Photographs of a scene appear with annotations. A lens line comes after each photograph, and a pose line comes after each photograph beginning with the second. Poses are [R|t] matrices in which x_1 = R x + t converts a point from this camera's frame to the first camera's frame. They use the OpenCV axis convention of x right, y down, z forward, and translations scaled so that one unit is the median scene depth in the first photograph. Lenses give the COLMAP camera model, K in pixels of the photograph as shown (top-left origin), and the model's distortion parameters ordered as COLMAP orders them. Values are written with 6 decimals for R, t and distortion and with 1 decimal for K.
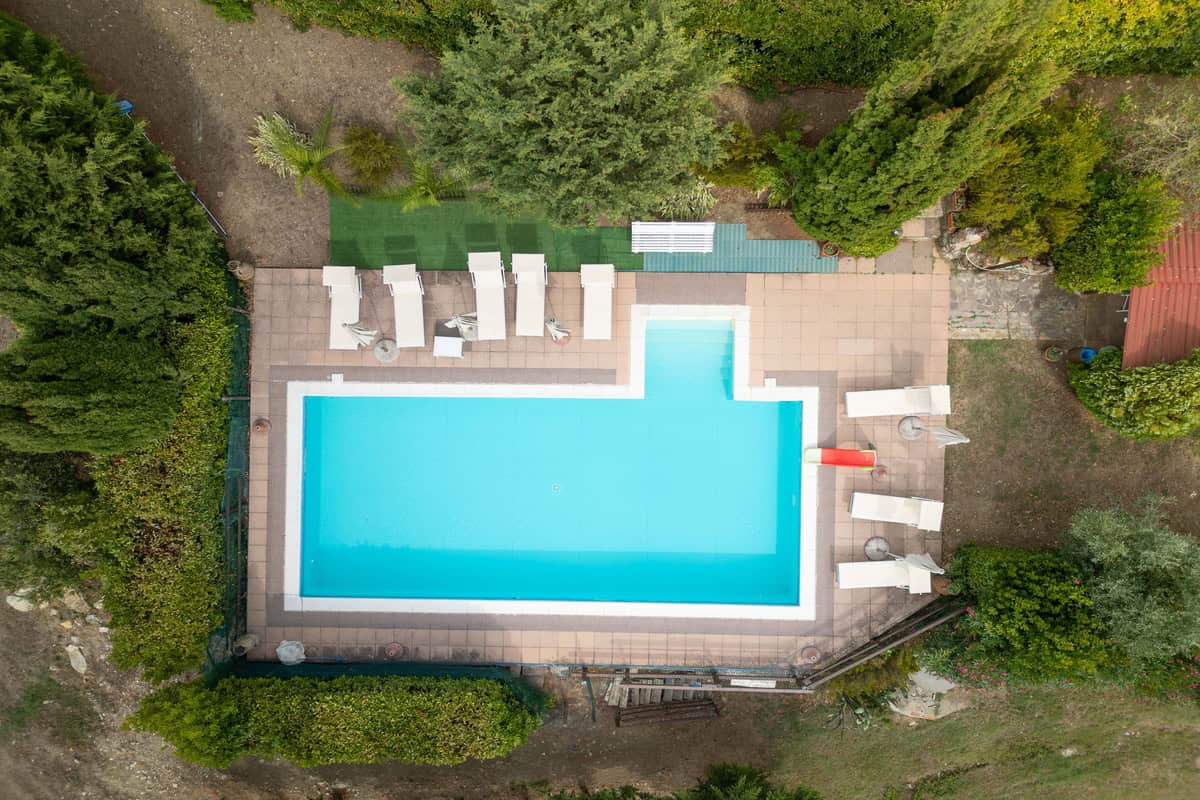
lens RADIAL K [[870.0, 0, 600.0], [0, 870.0, 400.0], [0, 0, 1]] dist [0.074559, -0.086081]
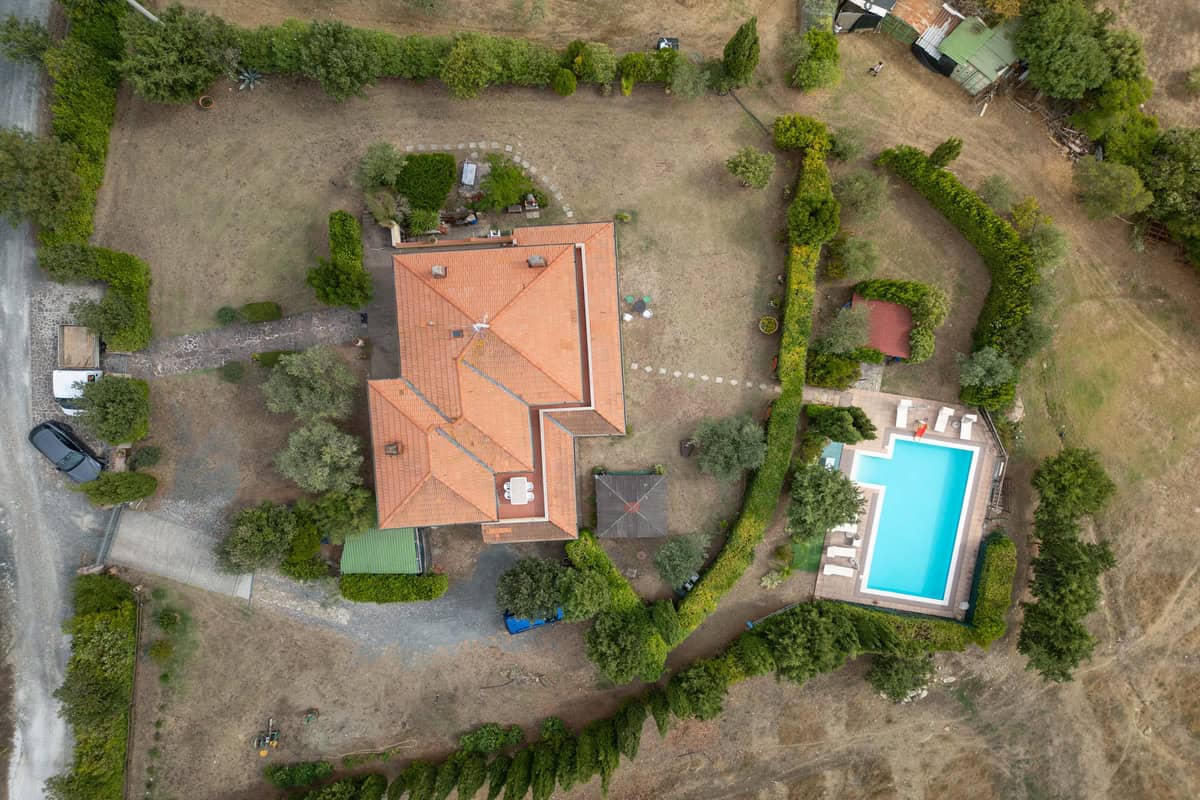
lens RADIAL K [[870.0, 0, 600.0], [0, 870.0, 400.0], [0, 0, 1]] dist [0.074559, -0.086081]
pose [[0.029264, -0.948437, -0.315612, 1.205257], [0.982517, 0.085371, -0.165447, -0.476575], [0.183860, -0.305252, 0.934354, -1.752653]]
